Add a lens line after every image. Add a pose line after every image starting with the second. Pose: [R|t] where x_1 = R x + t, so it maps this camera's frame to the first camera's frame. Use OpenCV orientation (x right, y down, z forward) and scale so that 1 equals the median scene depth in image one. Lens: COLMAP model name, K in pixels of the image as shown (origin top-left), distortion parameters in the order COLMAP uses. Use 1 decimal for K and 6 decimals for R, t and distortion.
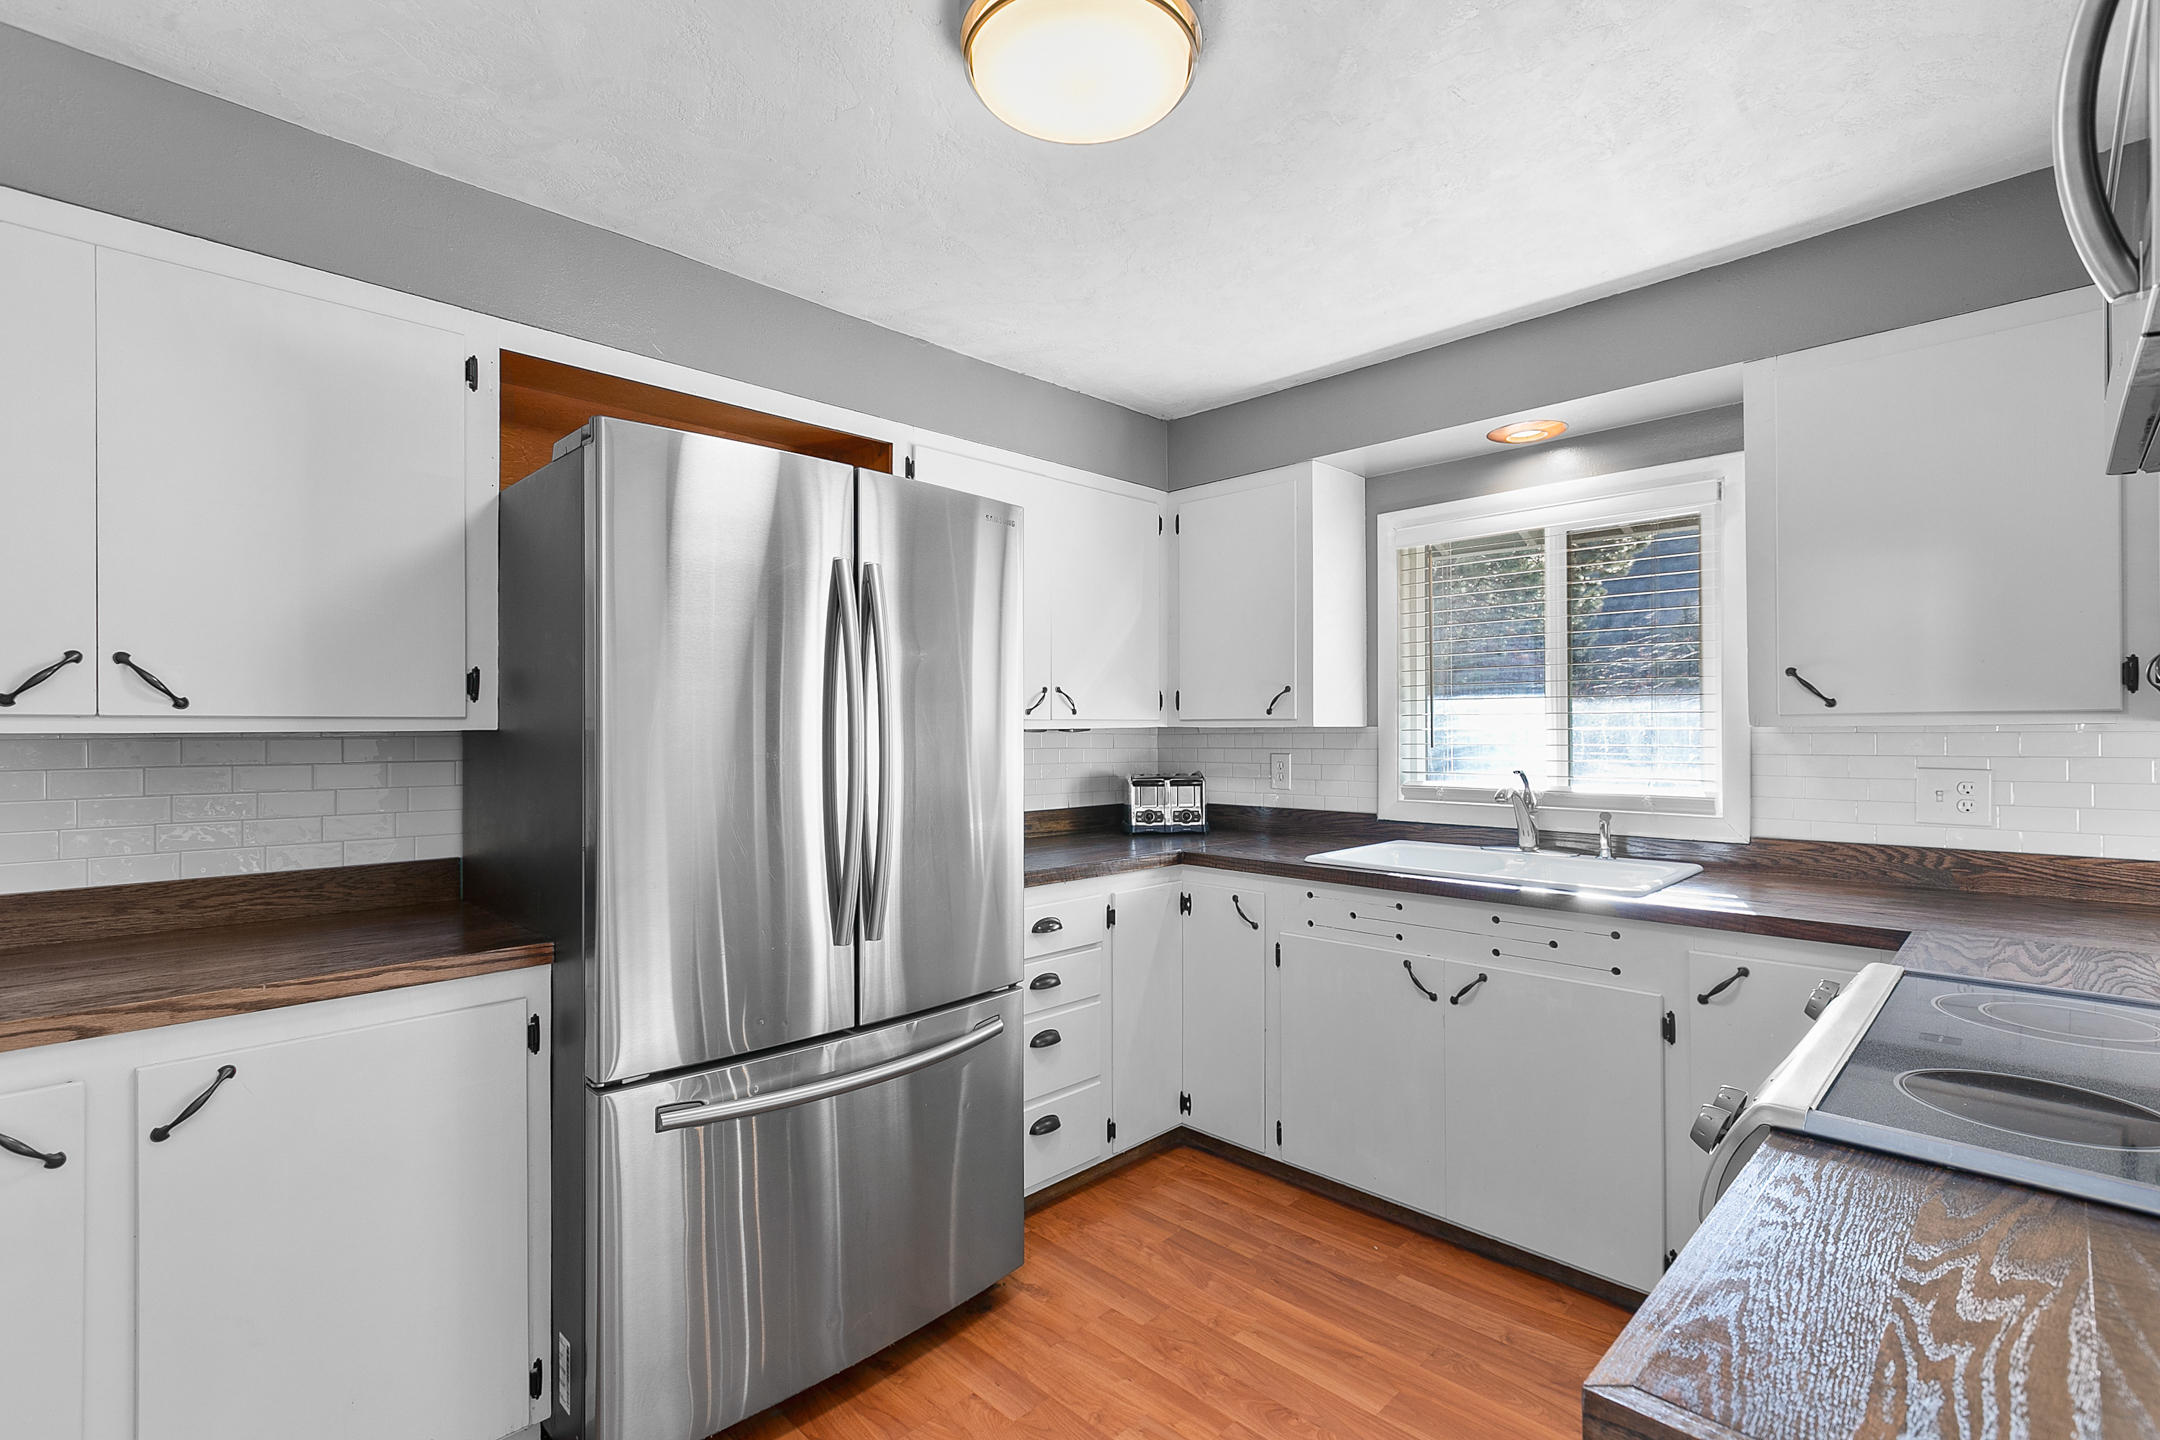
lens RADIAL K [[974.3, 0, 1084.7], [0, 974.3, 729.8], [0, 0, 1]] dist [-0.001133, 0.000465]
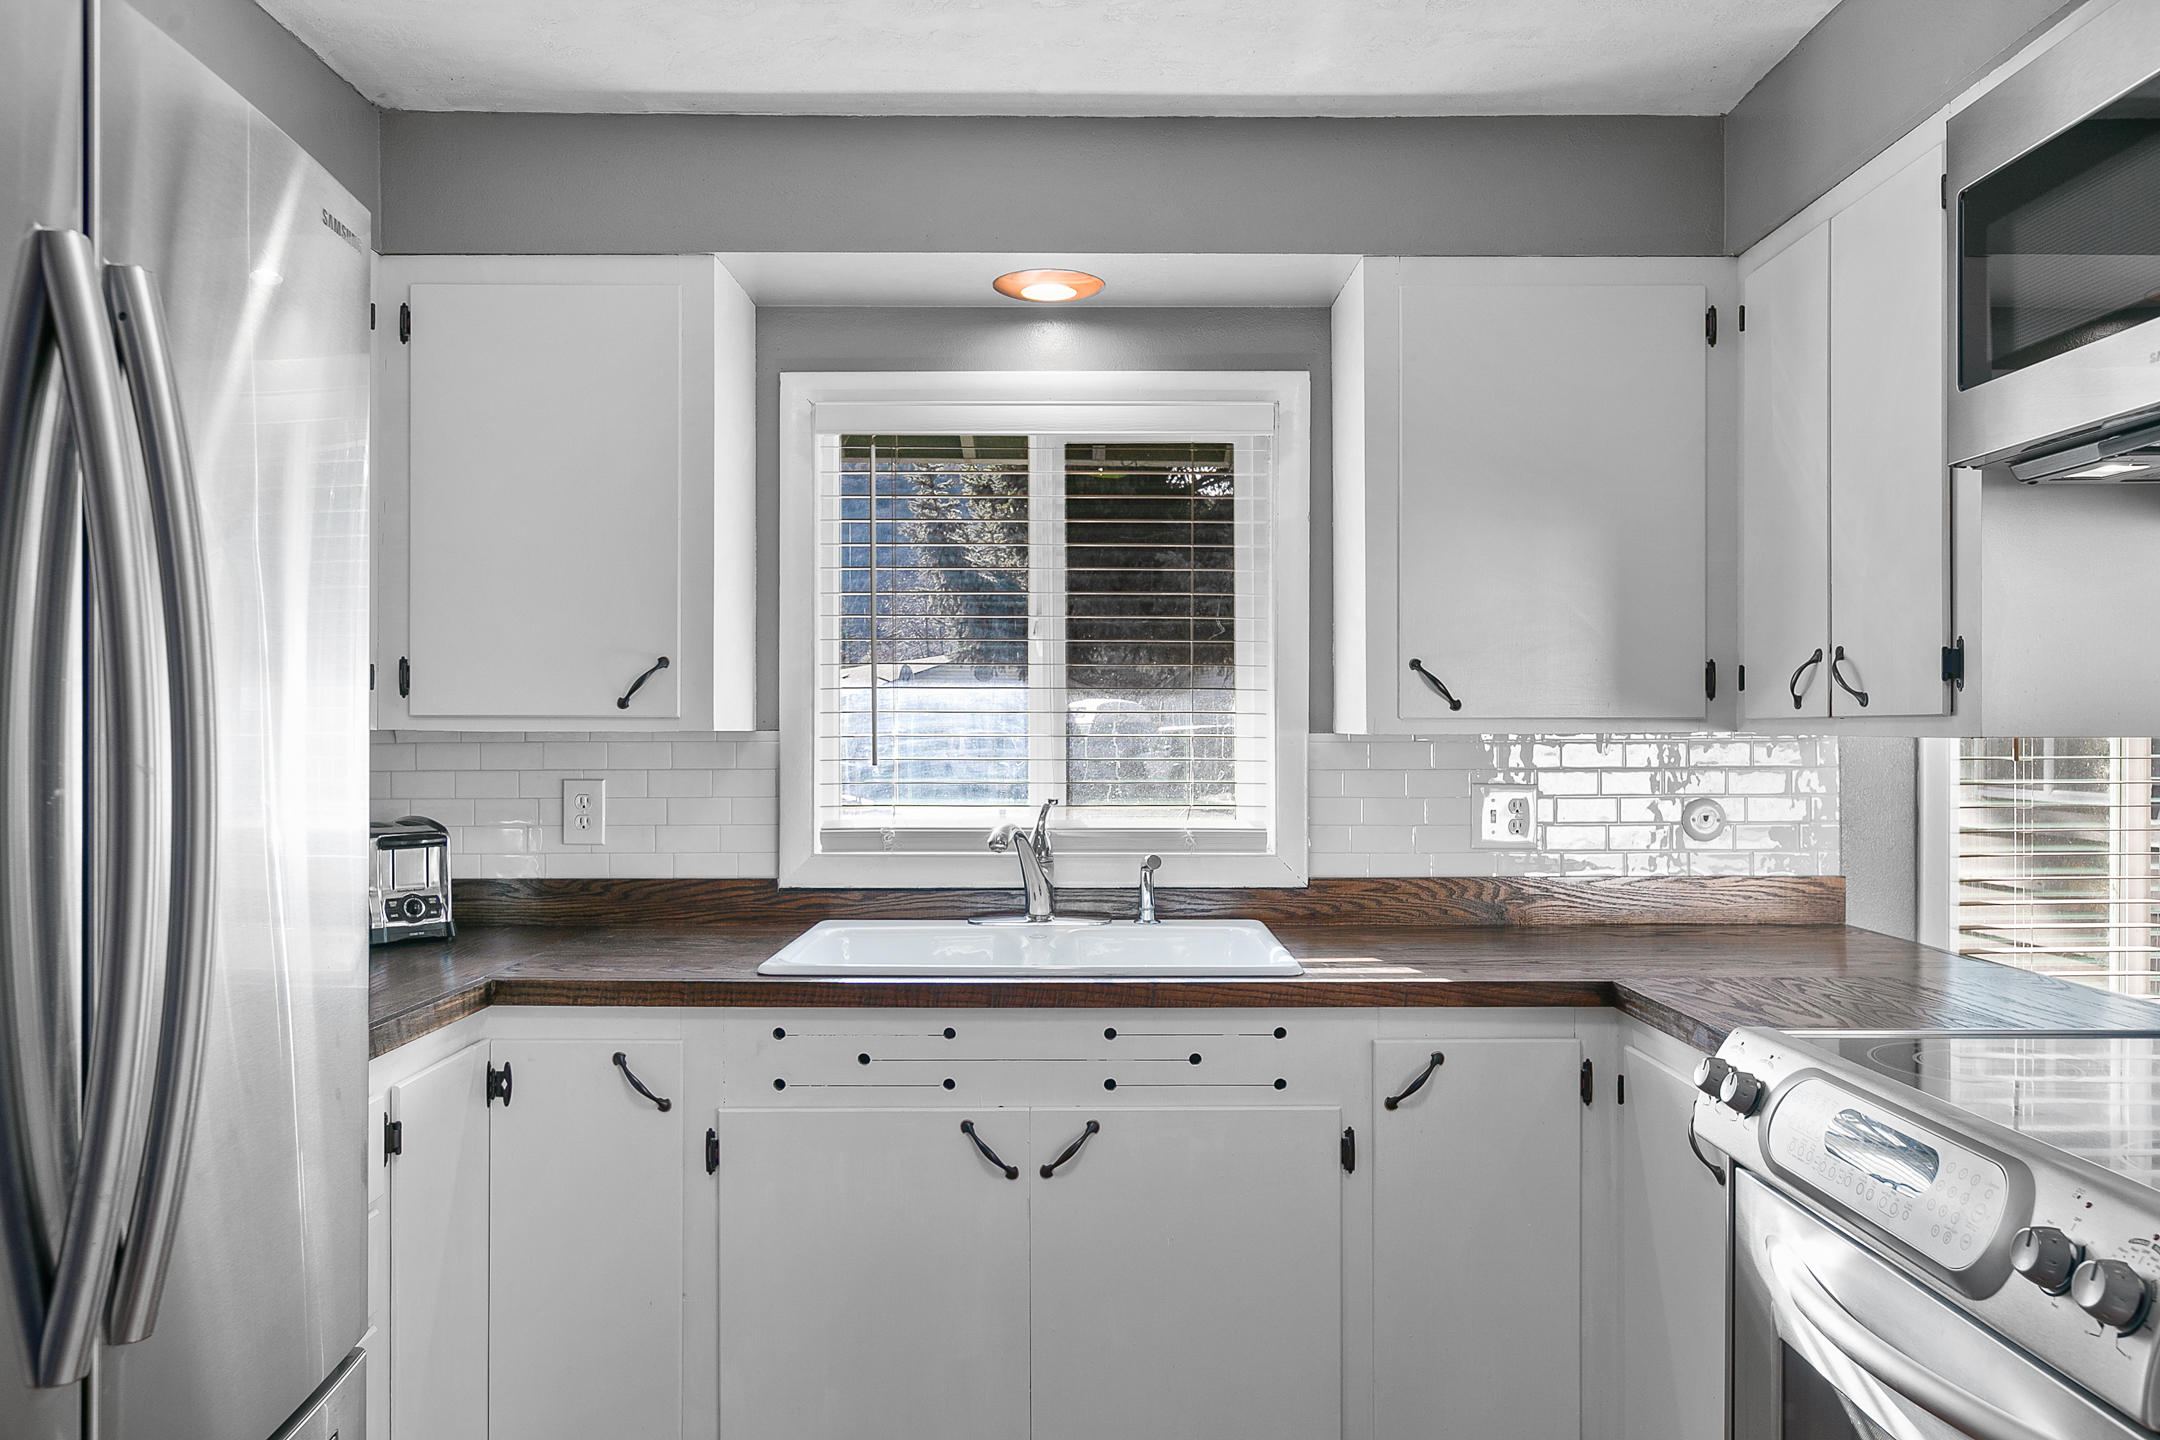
lens RADIAL K [[1520.0, 0, 1080.0], [0, 1520.0, 720.0], [0, 0, 1]] dist [-0.000711, 0.000057]
pose [[0.709728, 0.007420, 0.704437, -0.255093], [-0.002883, 0.999967, -0.007629, -0.003675], [-0.704470, 0.003384, 0.709726, 0.254385]]
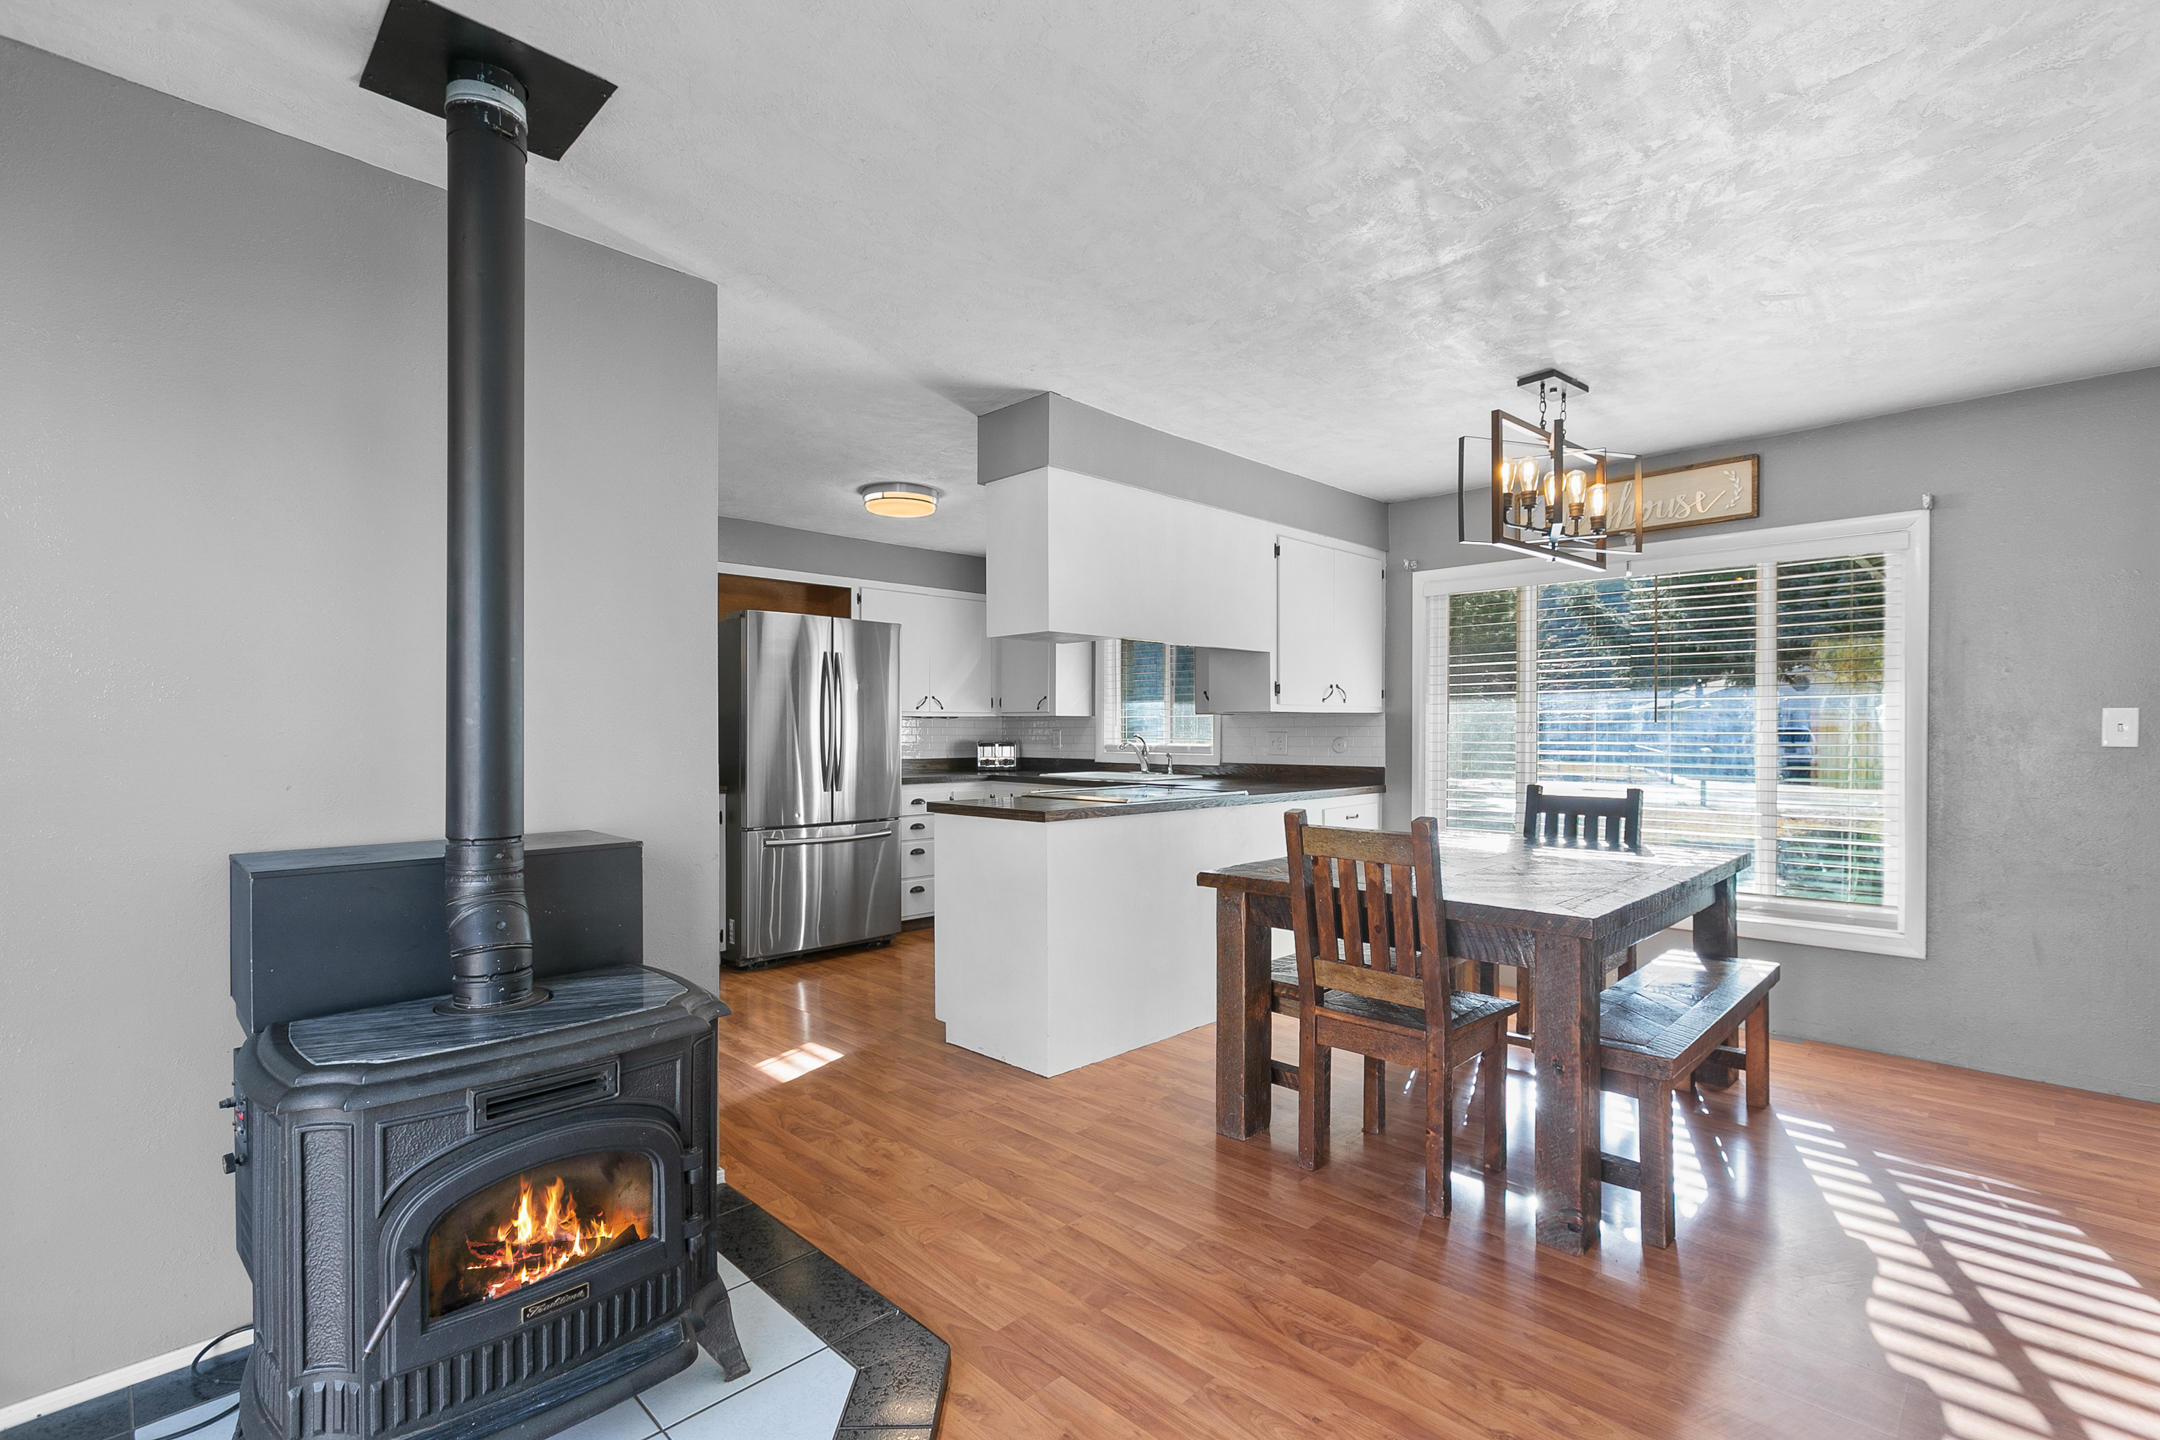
lens RADIAL K [[974.3, 0, 1084.7], [0, 974.3, 729.8], [0, 0, 1]] dist [-0.001133, 0.000465]
pose [[0.999982, 0.002183, 0.005504, 0.314130], [-0.002209, 0.999987, 0.004687, 0.018763], [-0.005494, -0.004699, 0.999974, -1.189446]]
